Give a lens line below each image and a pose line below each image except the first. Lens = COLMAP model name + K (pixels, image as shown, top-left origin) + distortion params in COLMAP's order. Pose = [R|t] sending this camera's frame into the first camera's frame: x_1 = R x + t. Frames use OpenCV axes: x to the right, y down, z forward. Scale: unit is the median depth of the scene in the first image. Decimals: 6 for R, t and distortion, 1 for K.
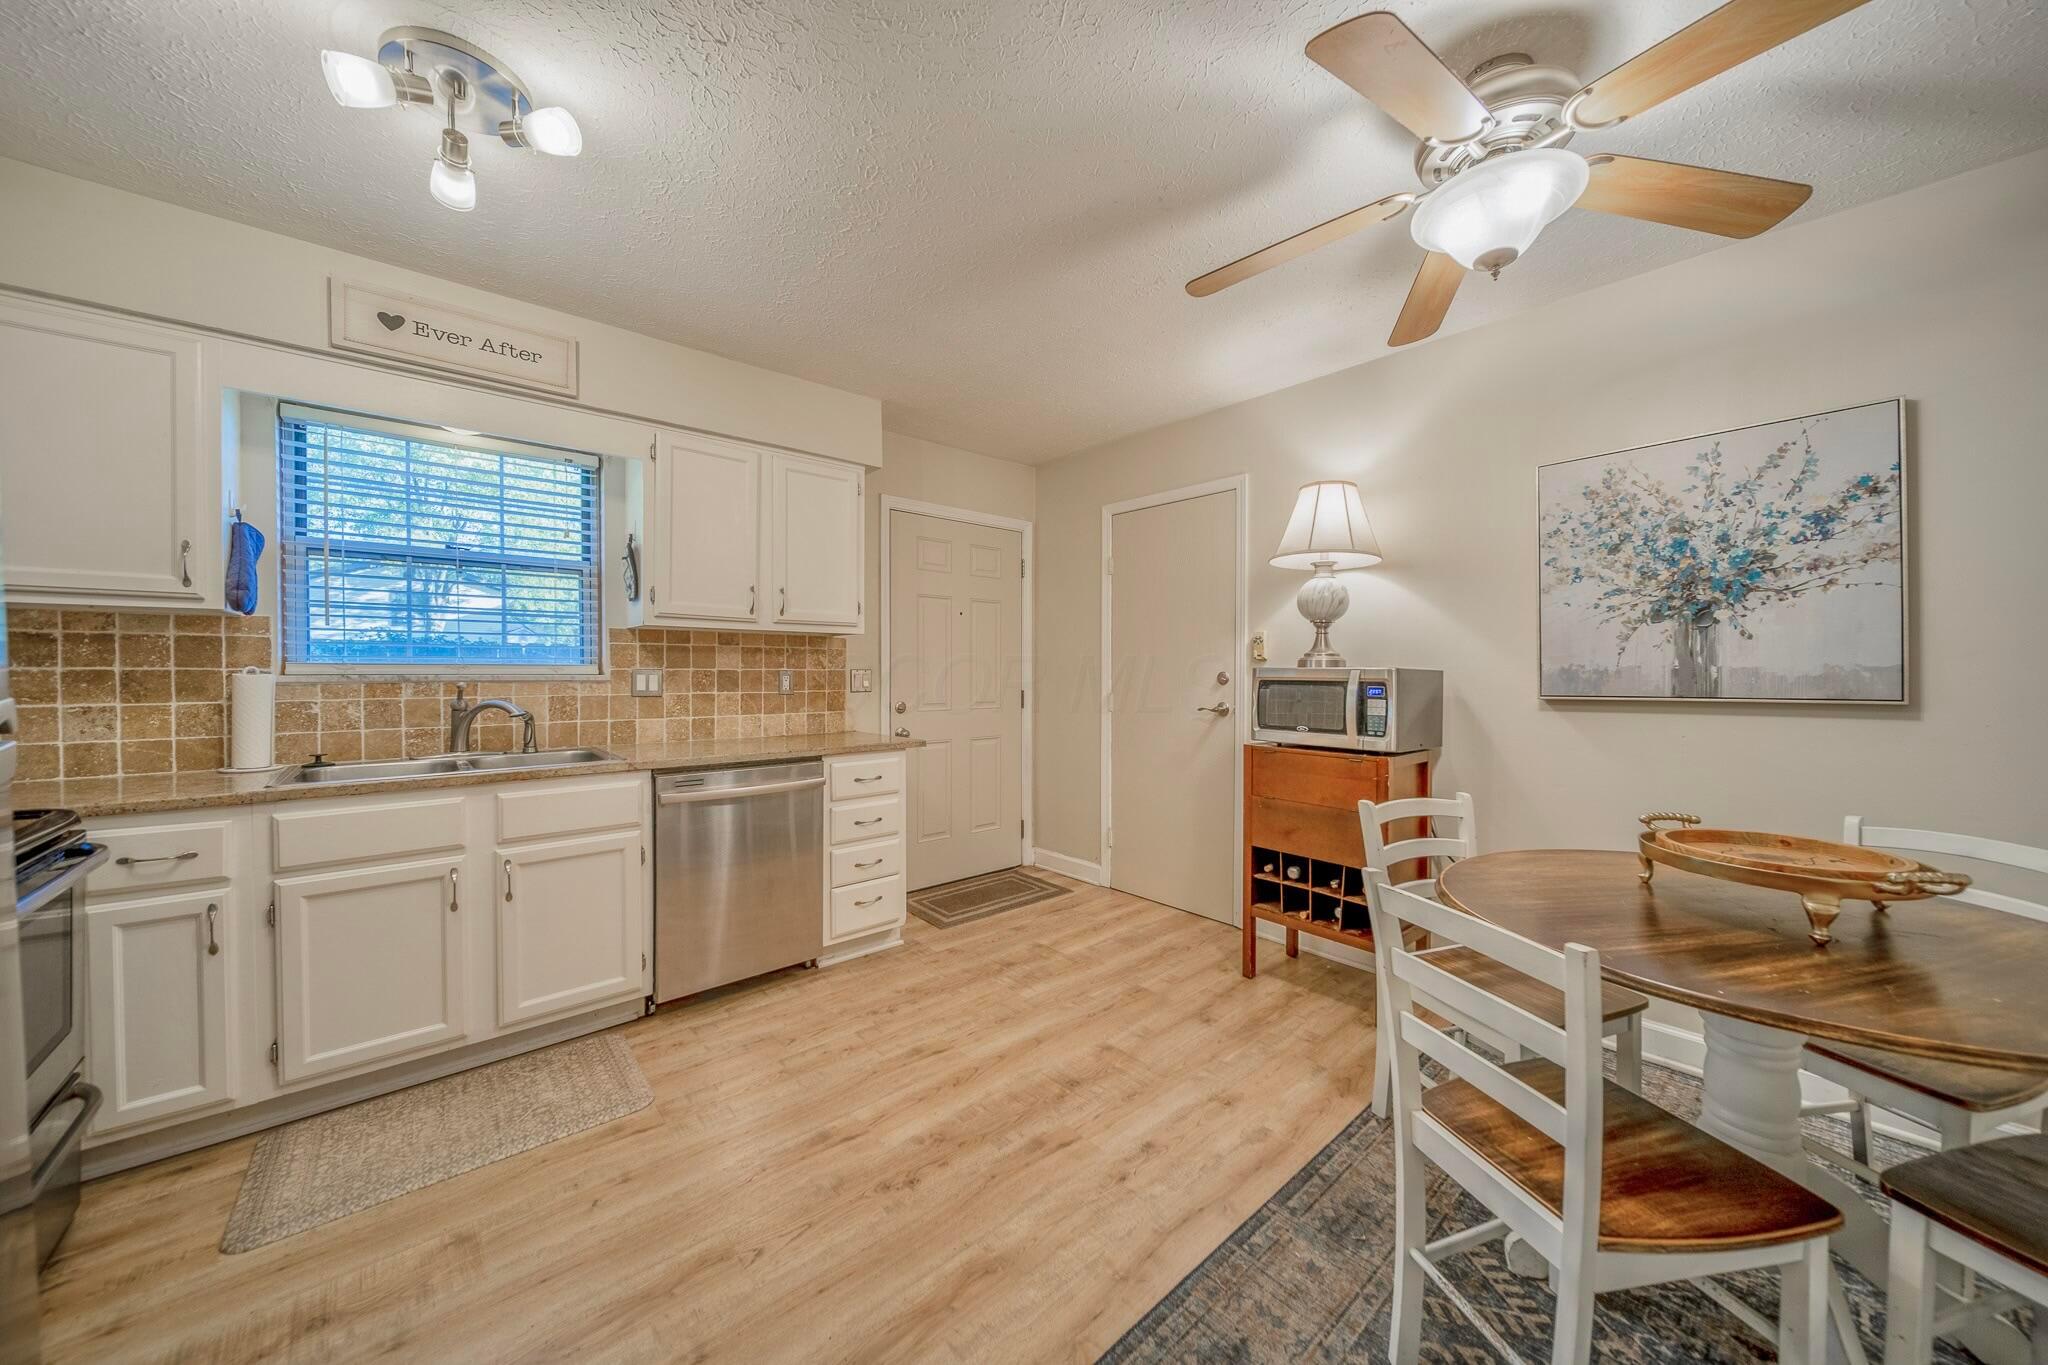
lens RADIAL K [[711.9, 0, 1019.8], [0, 711.9, 686.3], [0, 0, 1]] dist [-0.000511, -0.001416]
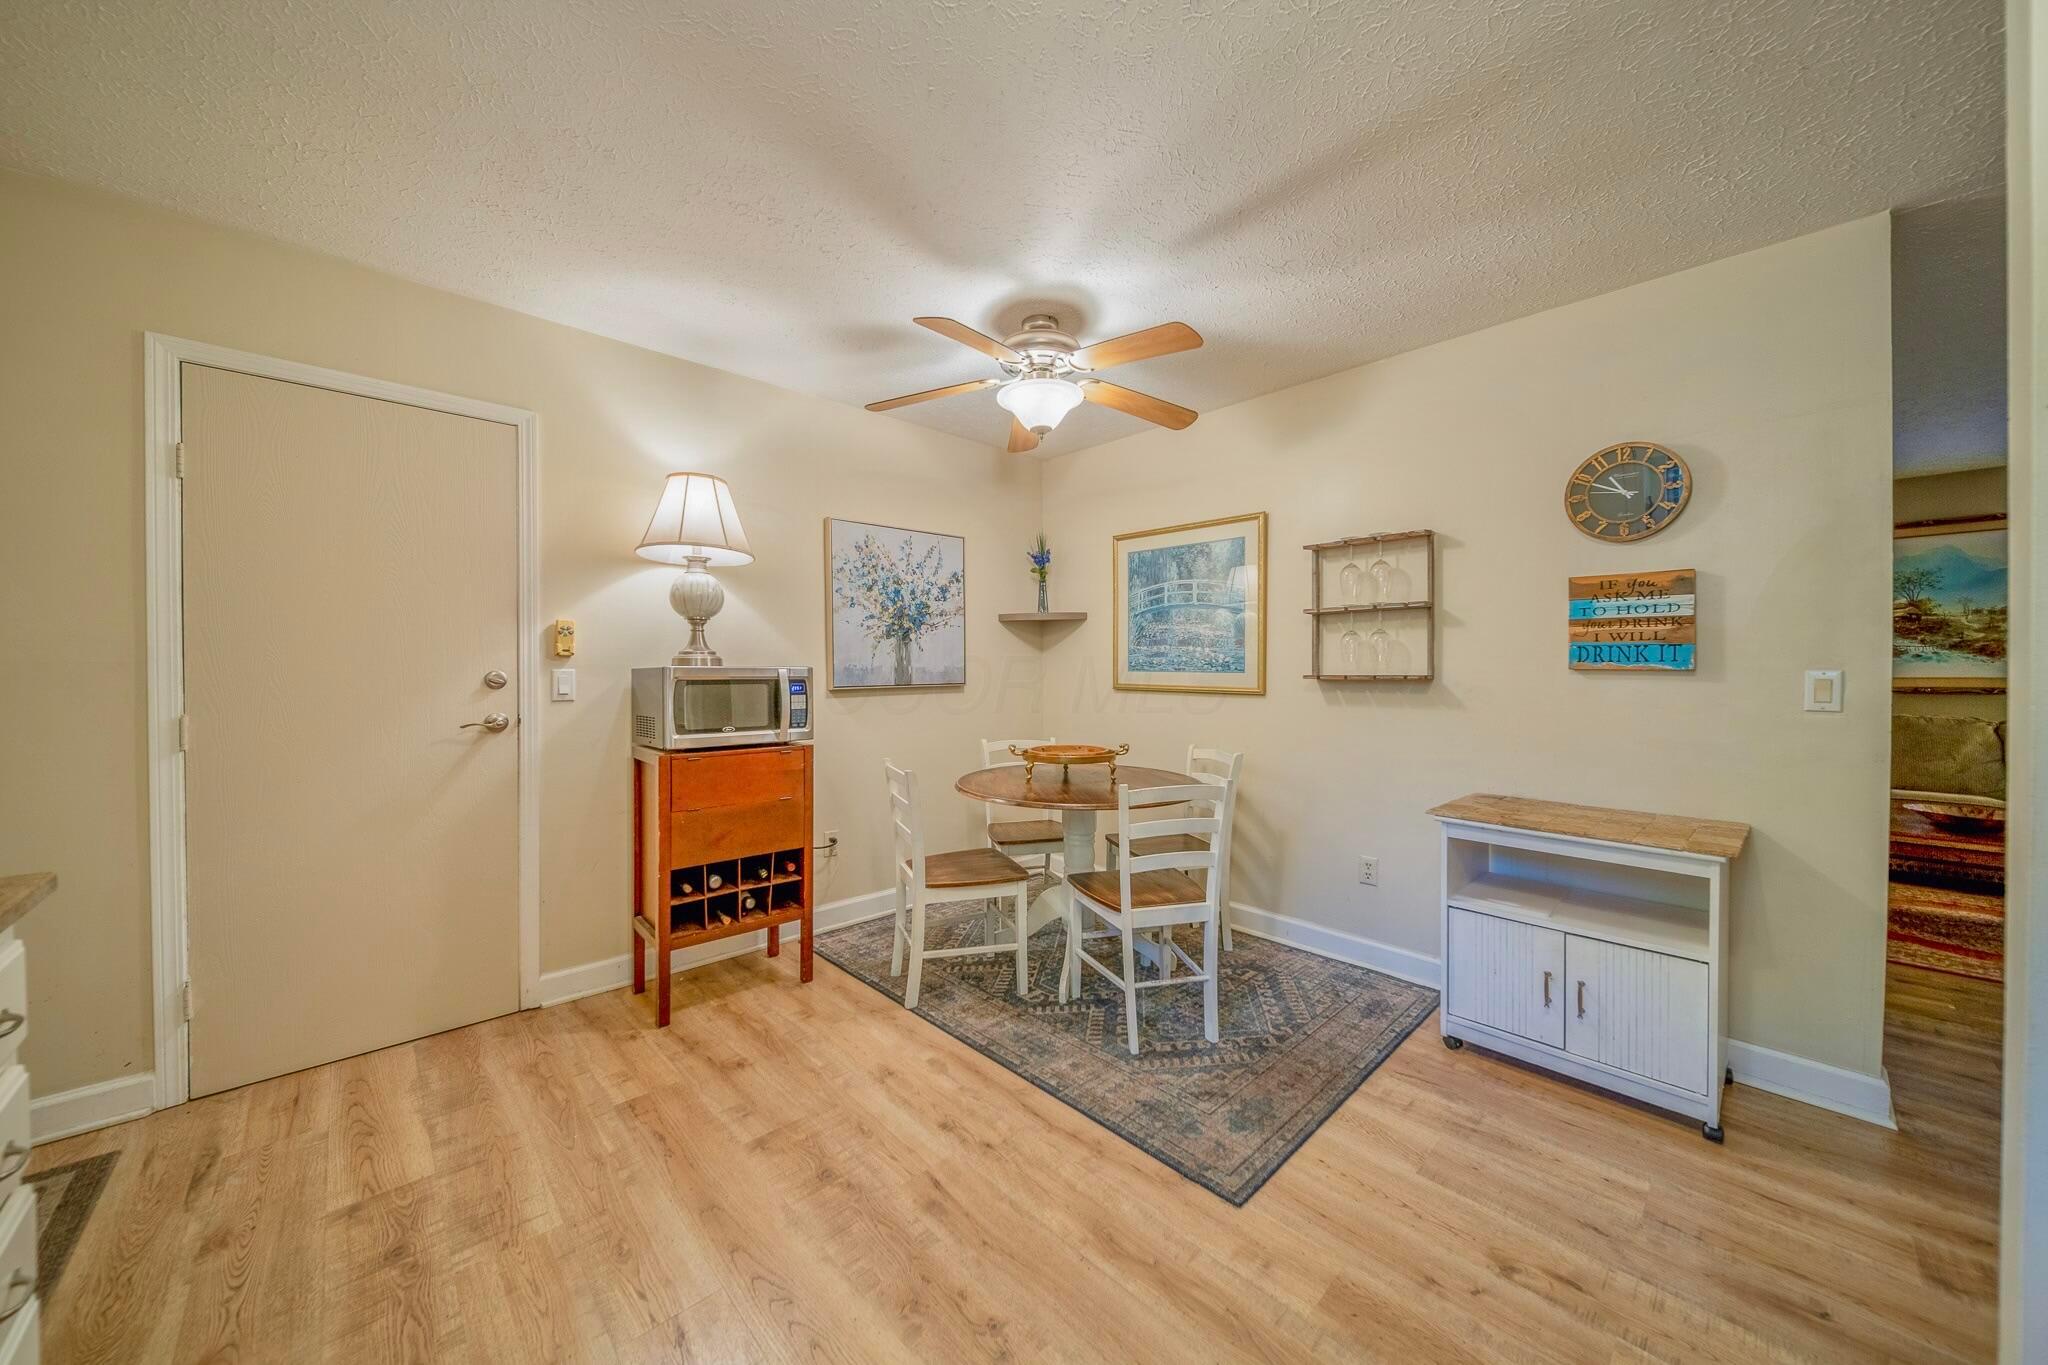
lens RADIAL K [[711.9, 0, 1019.2], [0, 711.9, 682.7], [0, 0, 1]] dist [-0.000511, -0.001416]
pose [[-0.040365, -0.021265, 0.998959, -0.765199], [0.023430, 0.999478, 0.022223, -0.020922], [-0.998910, 0.024303, -0.039846, 0.825532]]
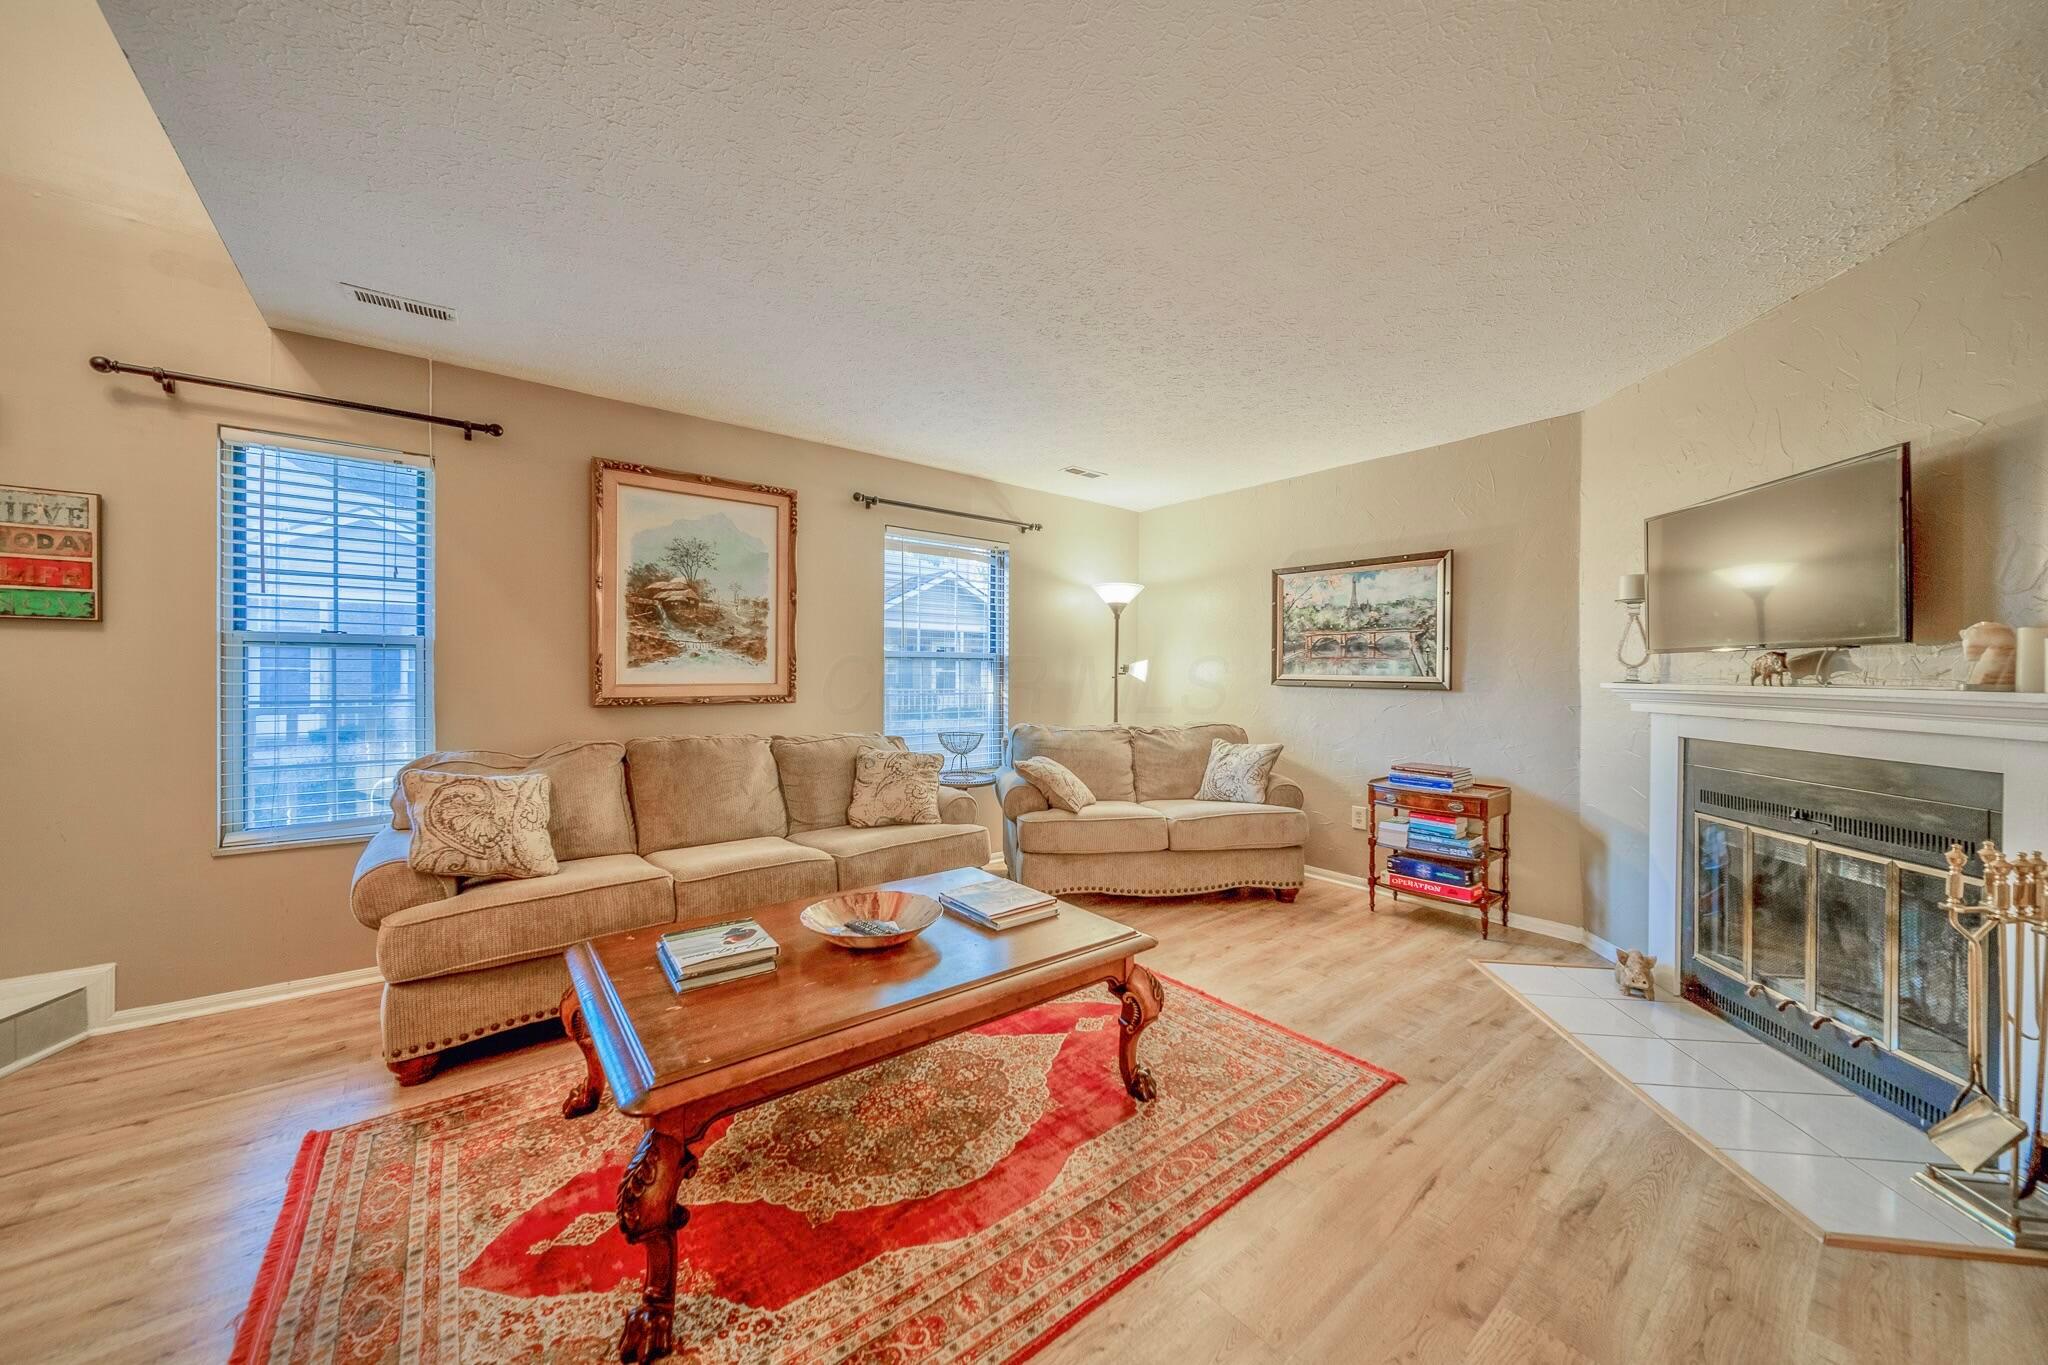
lens RADIAL K [[711.9, 0, 1011.6], [0, 711.9, 675.2], [0, 0, 1]] dist [-0.000511, -0.001416]
pose [[-0.998938, -0.006206, 0.045644, 0.546243], [-0.005435, 0.999841, 0.016990, 0.025885], [-0.045742, 0.016724, -0.998813, -0.465533]]
